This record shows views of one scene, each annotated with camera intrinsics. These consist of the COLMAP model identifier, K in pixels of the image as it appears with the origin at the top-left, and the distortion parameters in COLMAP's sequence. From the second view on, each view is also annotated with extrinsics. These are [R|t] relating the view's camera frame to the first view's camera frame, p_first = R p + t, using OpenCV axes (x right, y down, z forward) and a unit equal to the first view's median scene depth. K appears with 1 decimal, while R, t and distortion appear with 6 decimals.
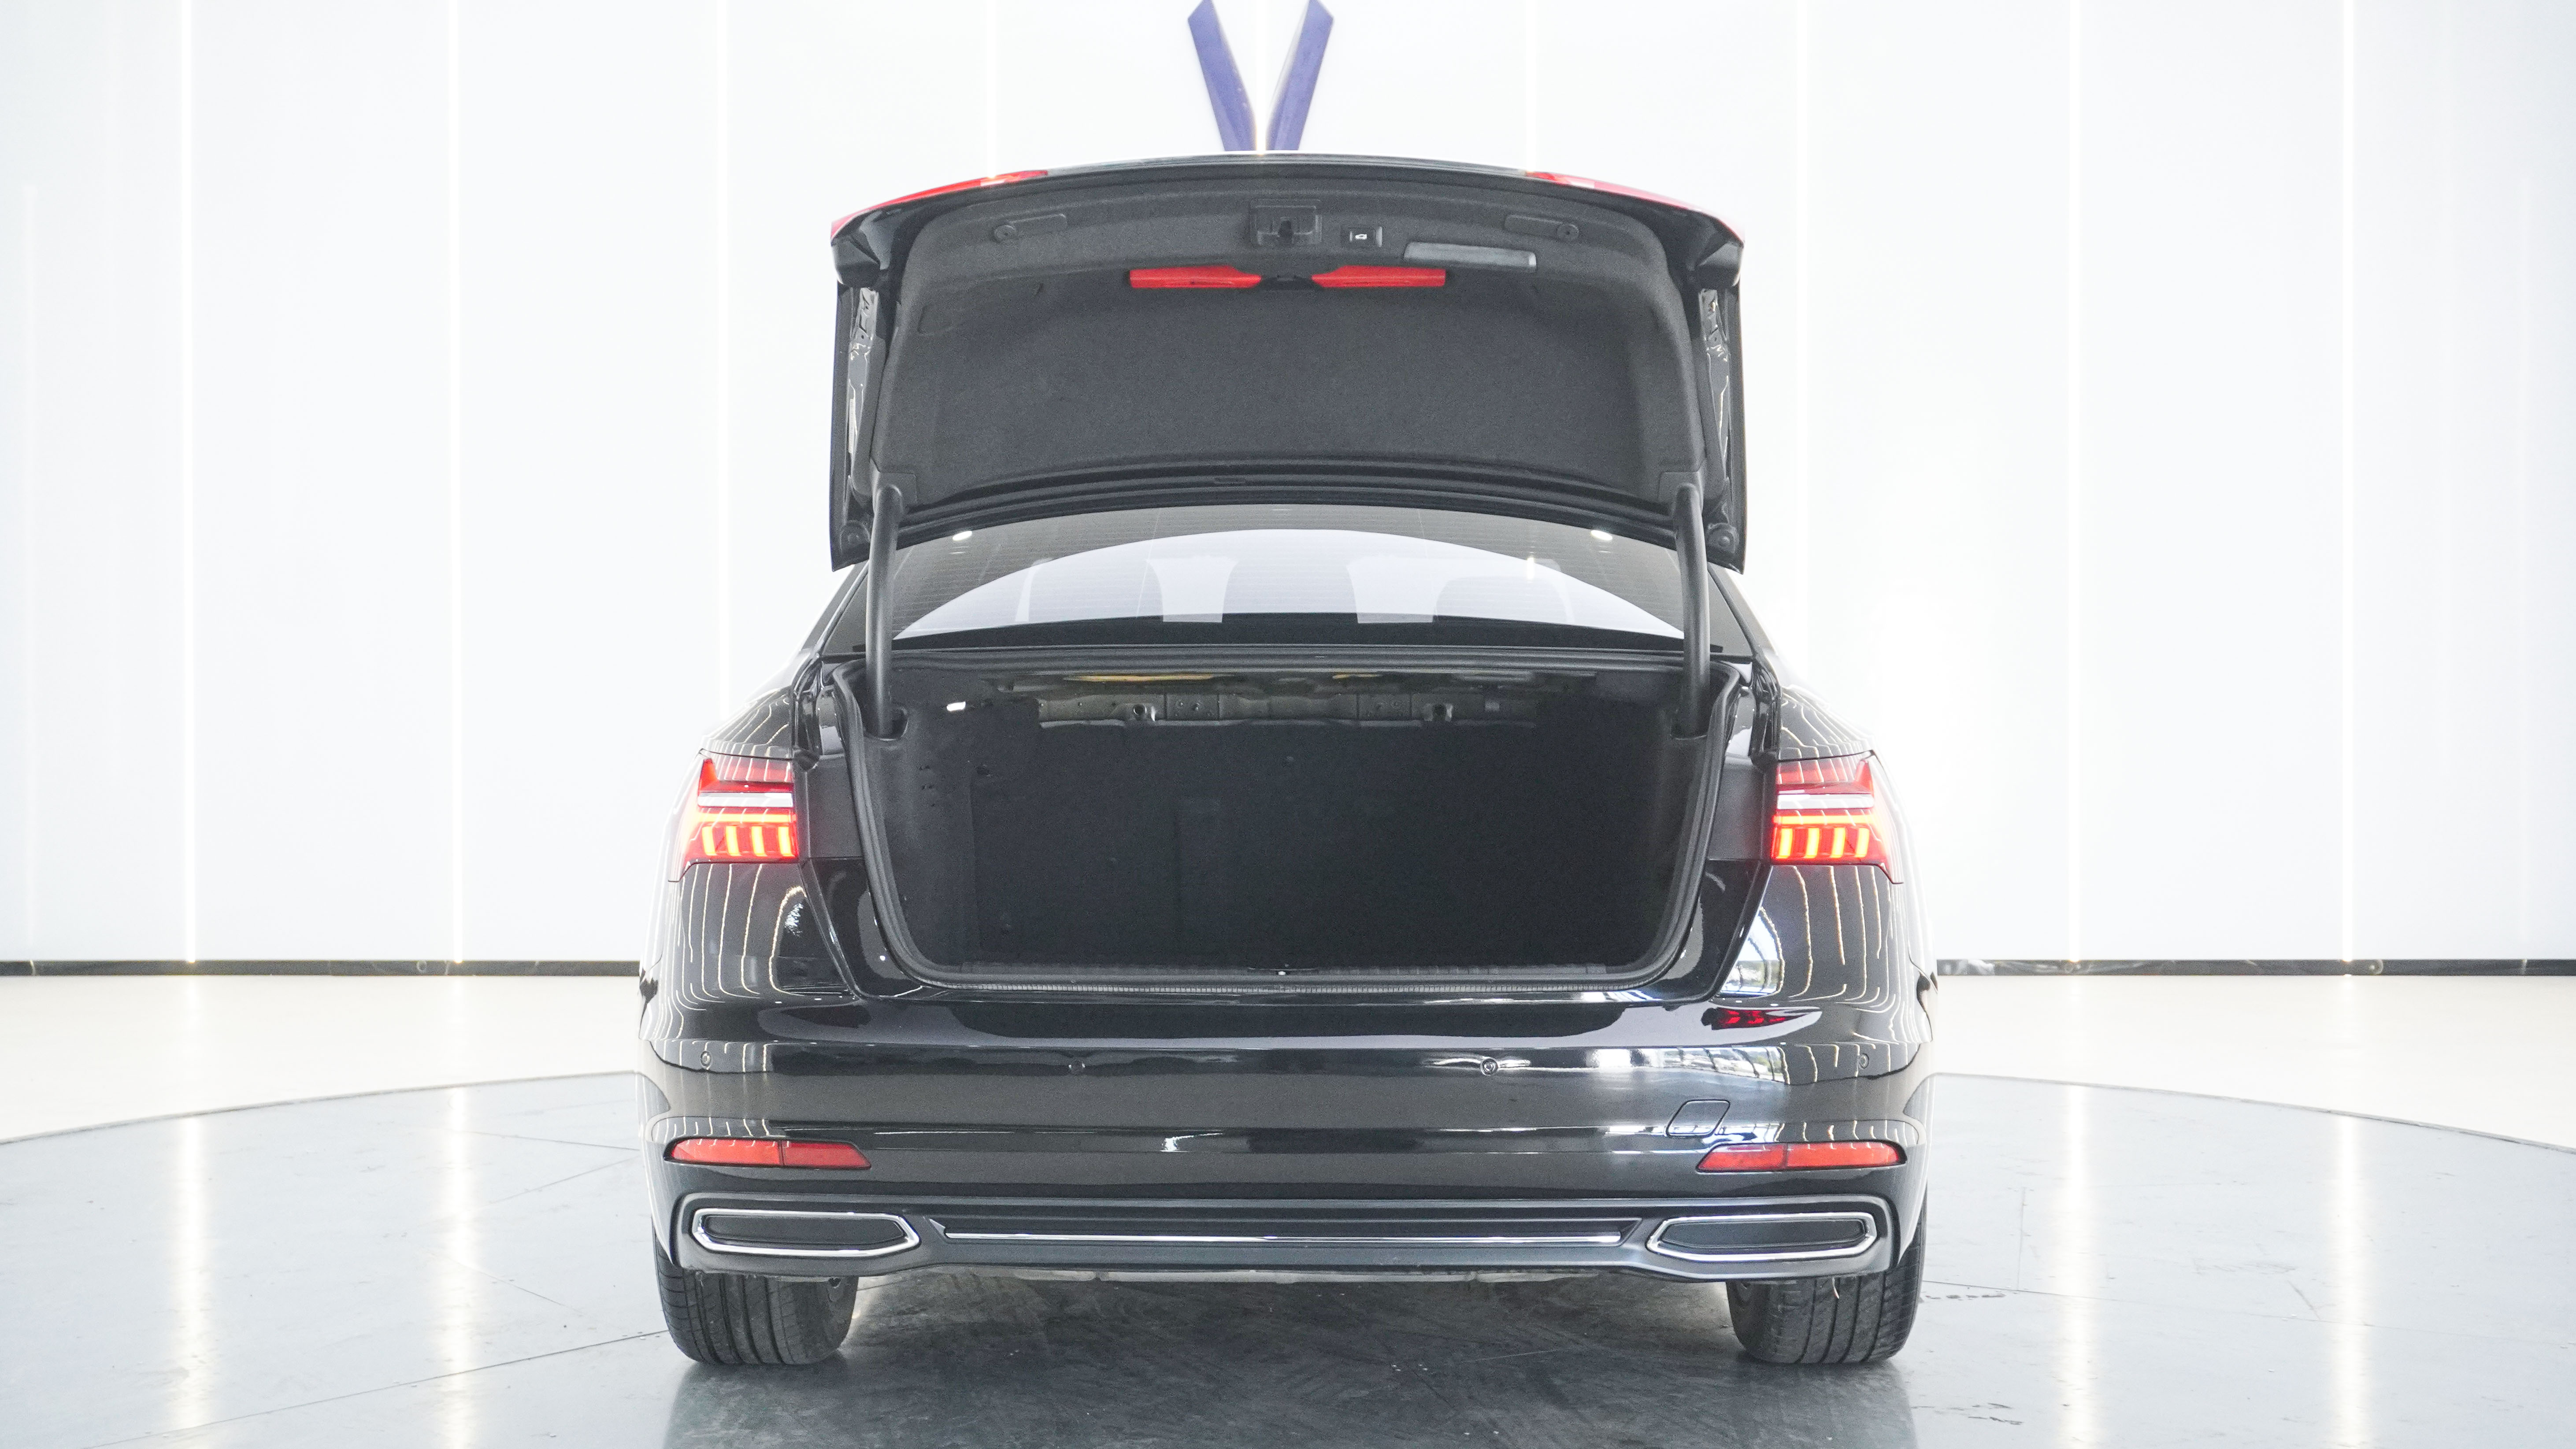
lens RADIAL K [[3449.8, 0, 1293.6], [0, 3449.8, 741.3], [0, 0, 1]] dist [-0.016060, 0.000000]
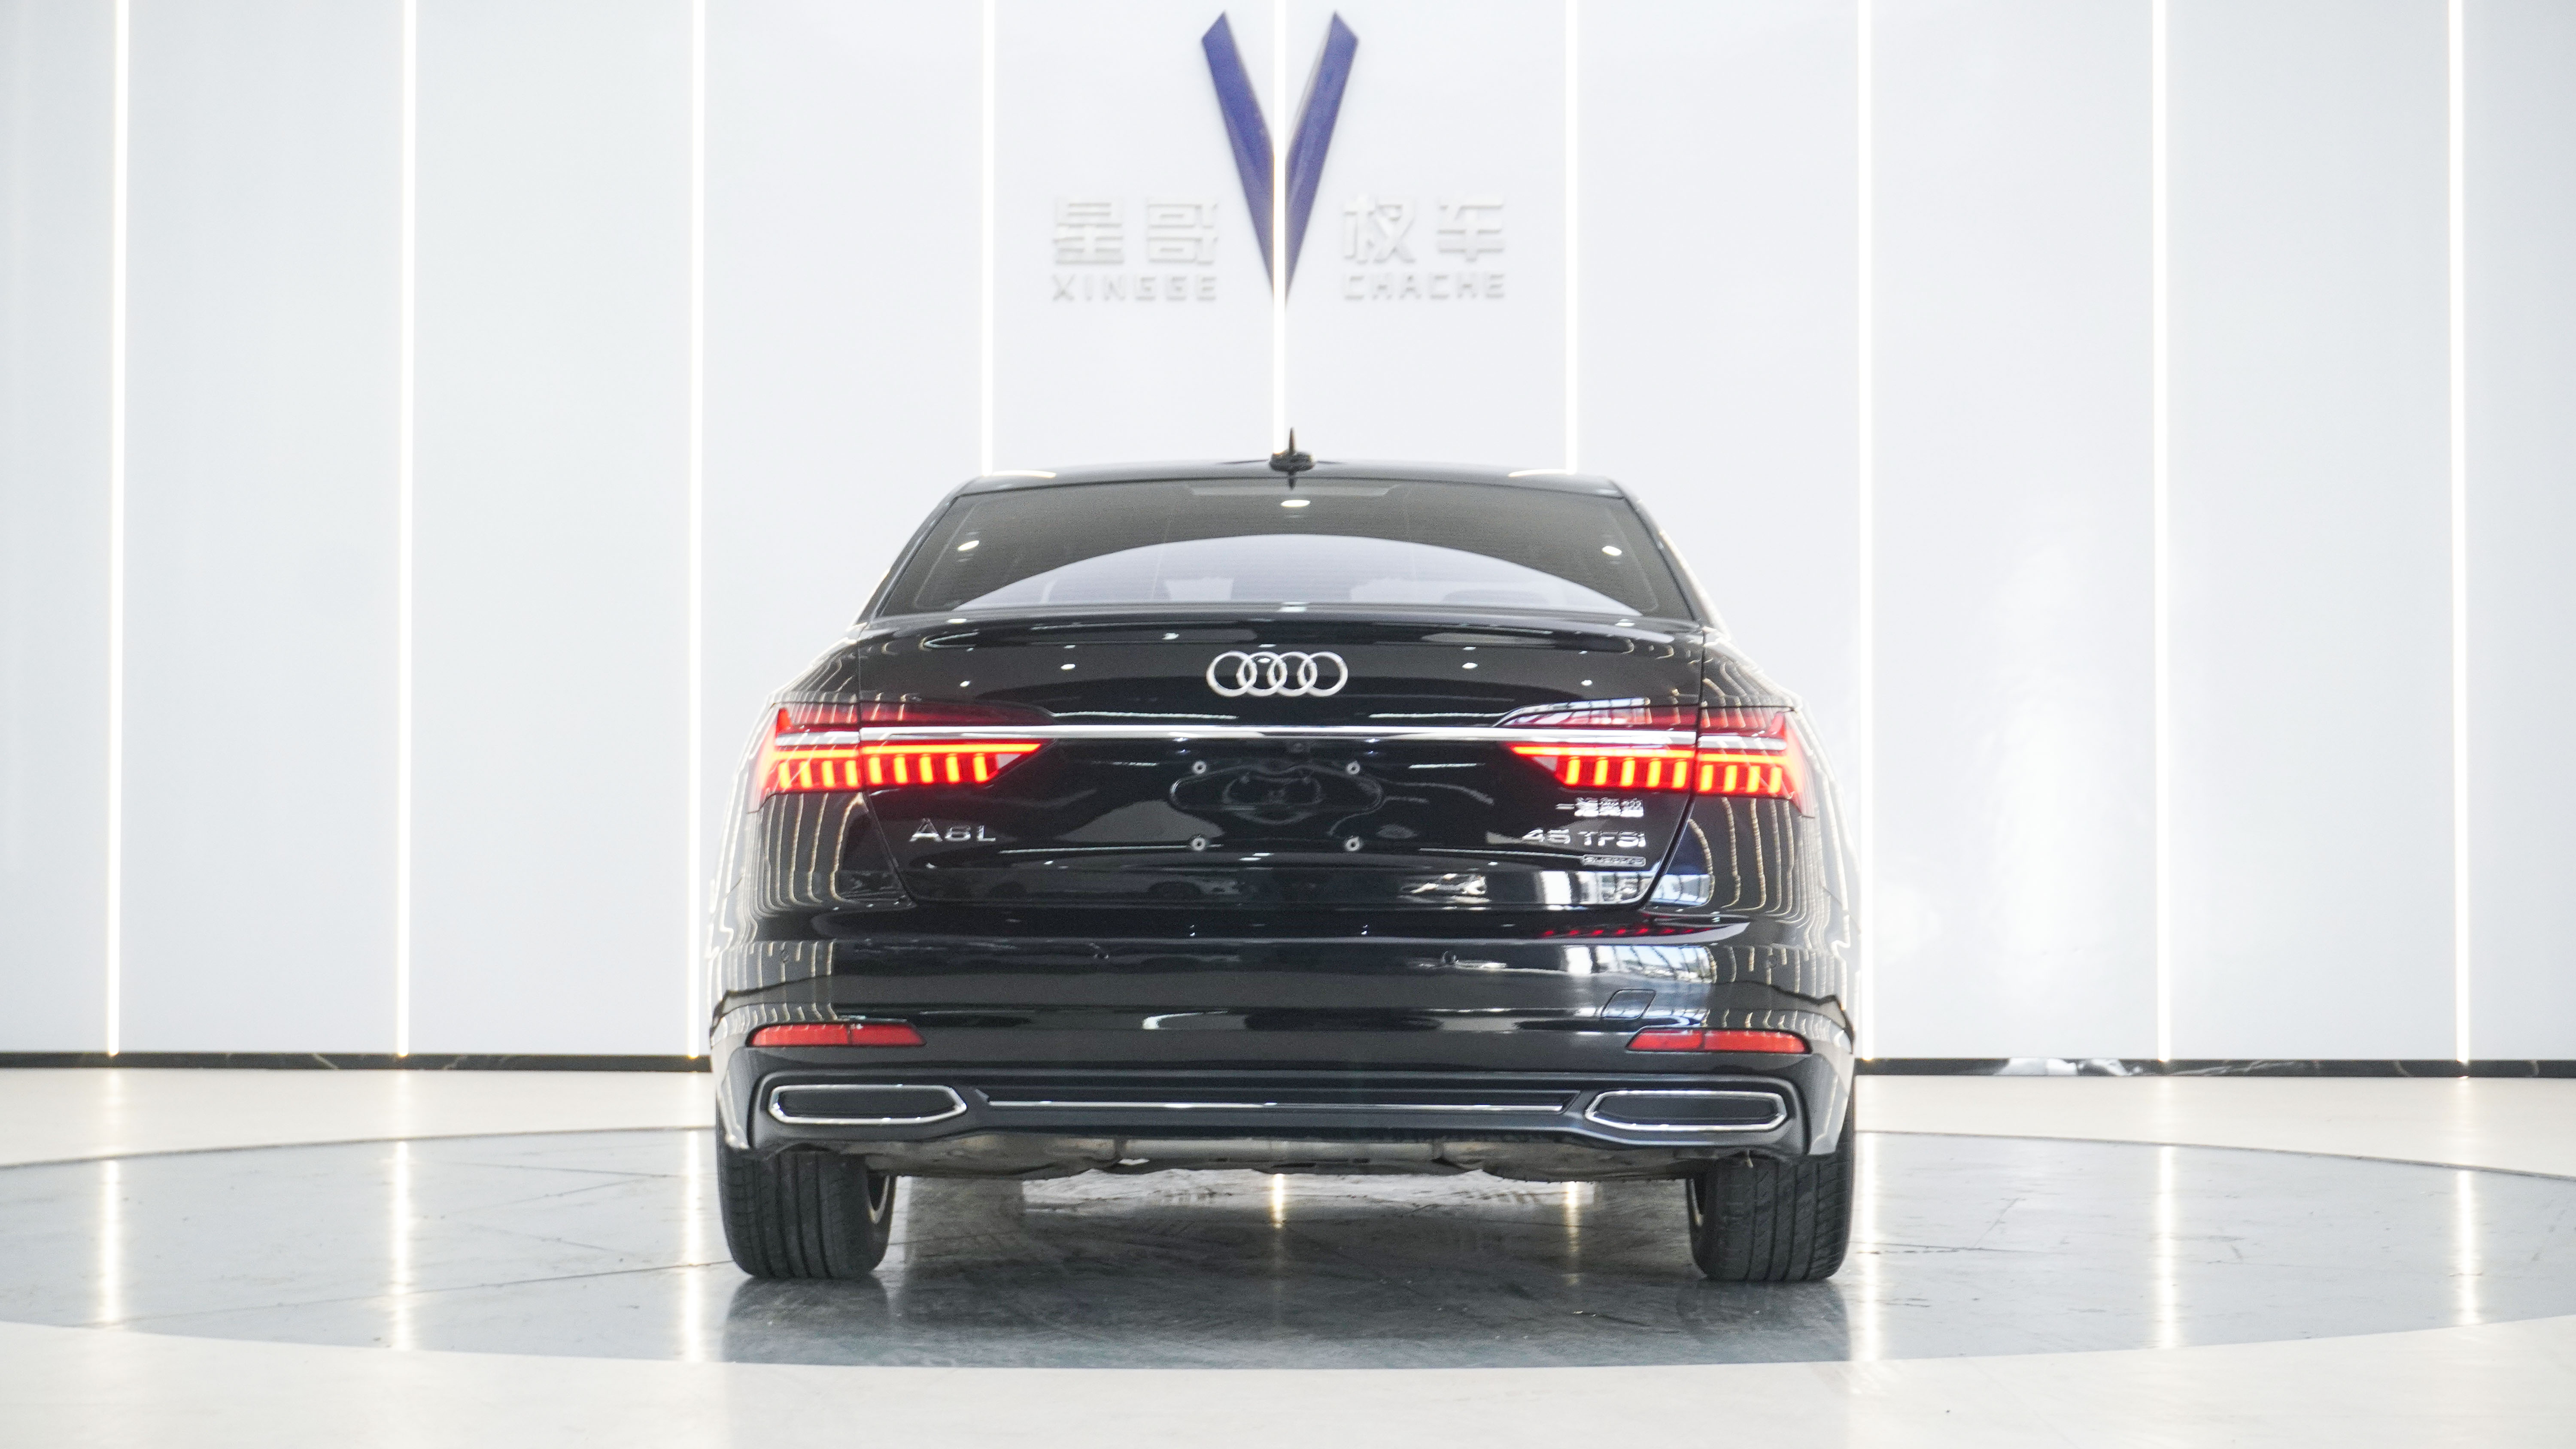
lens RADIAL K [[4412.1, 0, 1309.7], [0, 4412.1, 750.3], [0, 0, 1]] dist [-0.014023, 0.000000]
pose [[0.999976, 0.003972, -0.005598, 0.015847], [-0.004193, 0.999192, -0.039974, 0.079738], [0.005435, 0.039996, 0.999185, -0.488137]]
